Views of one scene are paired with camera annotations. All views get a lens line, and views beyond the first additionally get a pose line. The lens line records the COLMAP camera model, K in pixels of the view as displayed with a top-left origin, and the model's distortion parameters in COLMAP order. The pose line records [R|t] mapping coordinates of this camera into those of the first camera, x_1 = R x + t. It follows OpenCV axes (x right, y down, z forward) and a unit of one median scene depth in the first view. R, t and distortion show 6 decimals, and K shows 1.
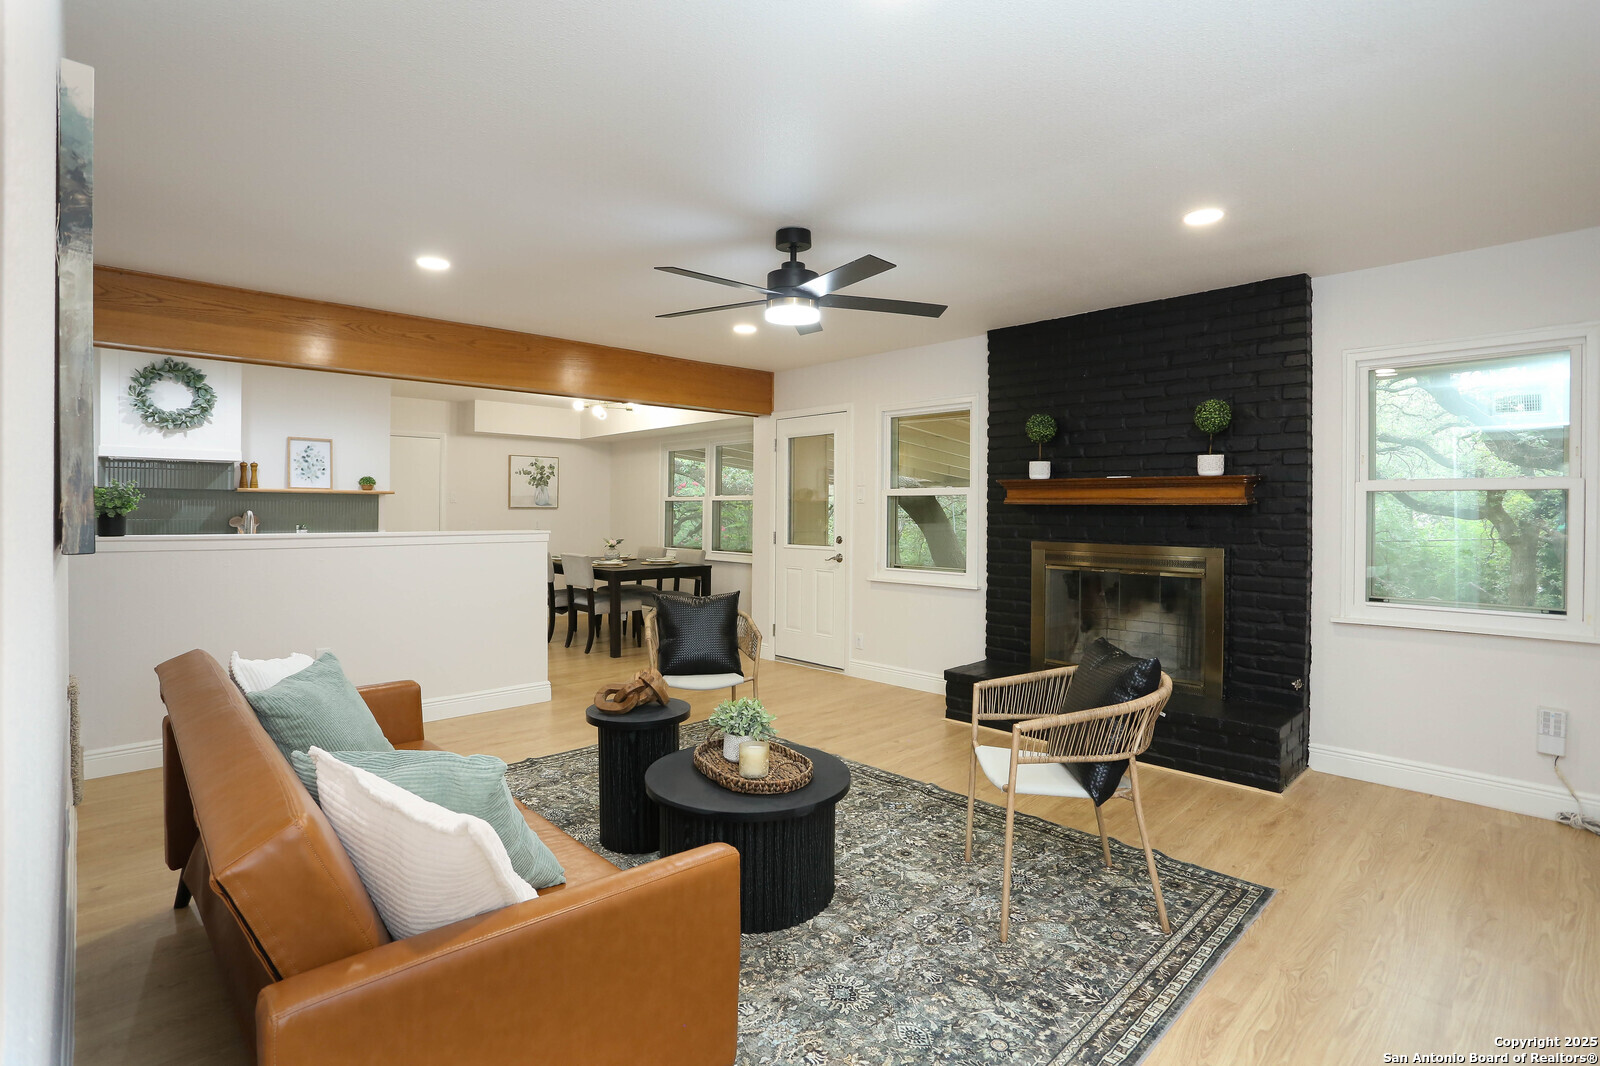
lens RADIAL K [[763.5, 0, 800.1], [0, 763.5, 513.4], [0, 0, 1]] dist [-0.000295, -0.000033]
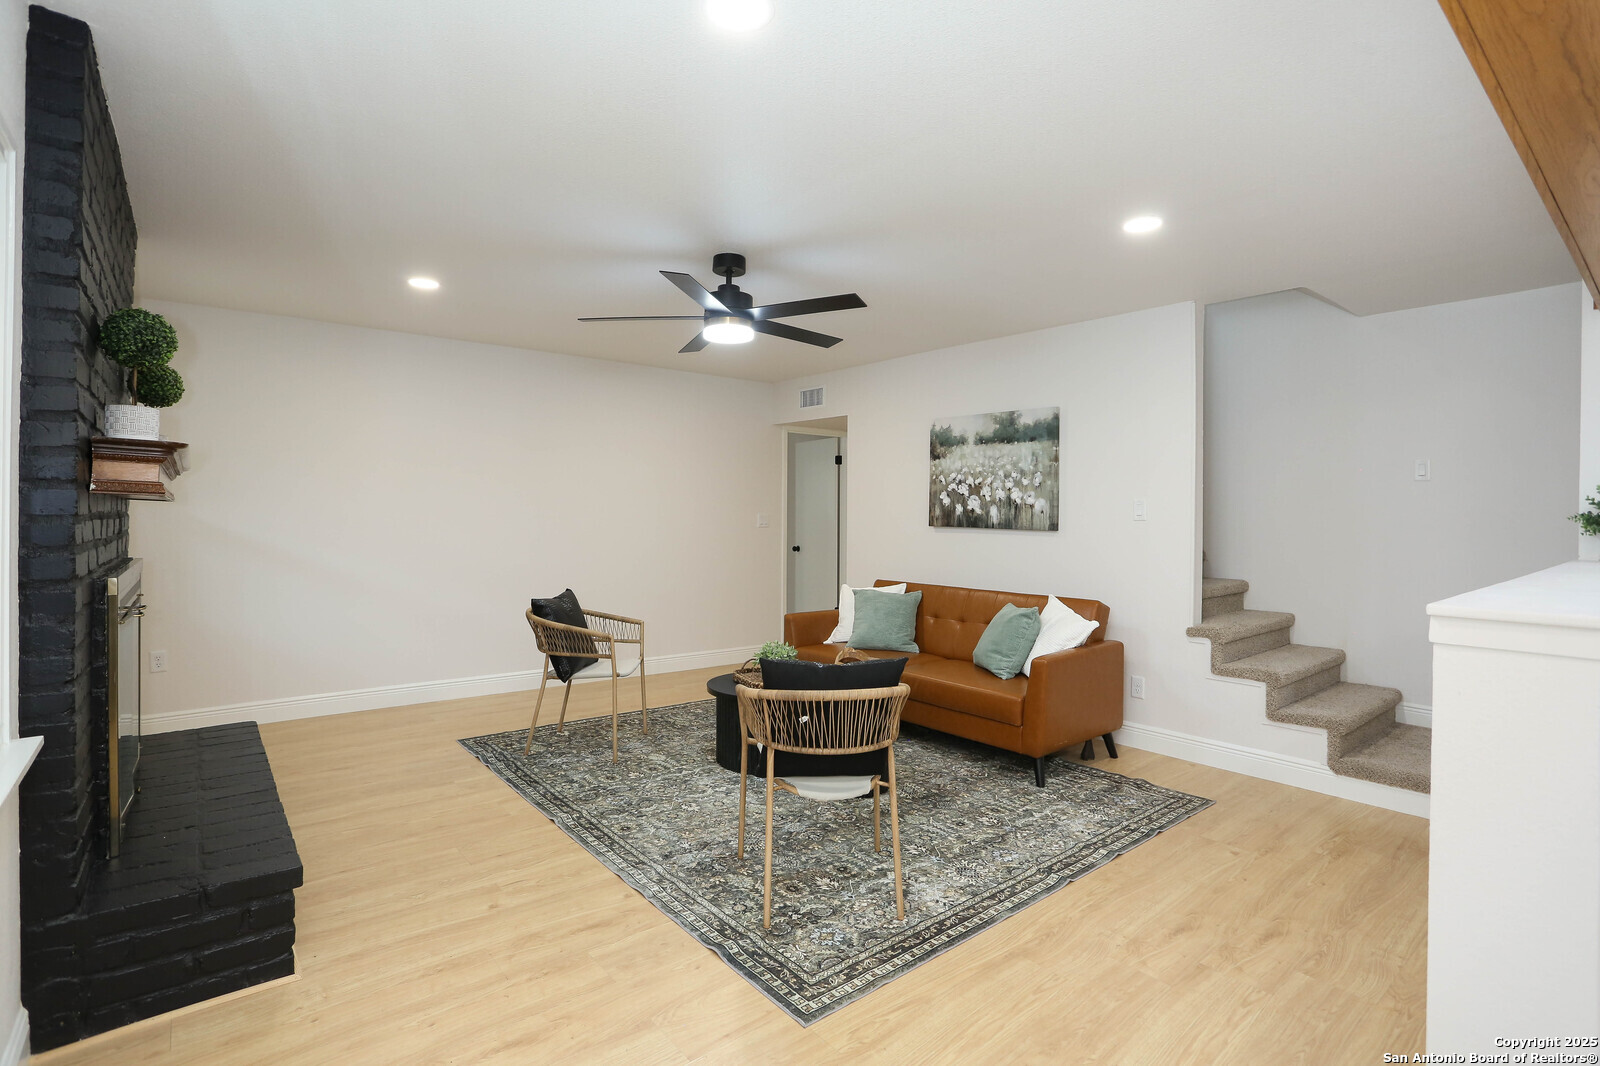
lens RADIAL K [[763.5, 0, 800.1], [0, 763.5, 513.4], [0, 0, 1]] dist [-0.000295, -0.000033]
pose [[-0.996150, -0.009405, 0.087159, -0.176109], [-0.009143, 0.999952, 0.003396, -0.009528], [-0.087187, 0.002586, -0.996189, 1.747759]]
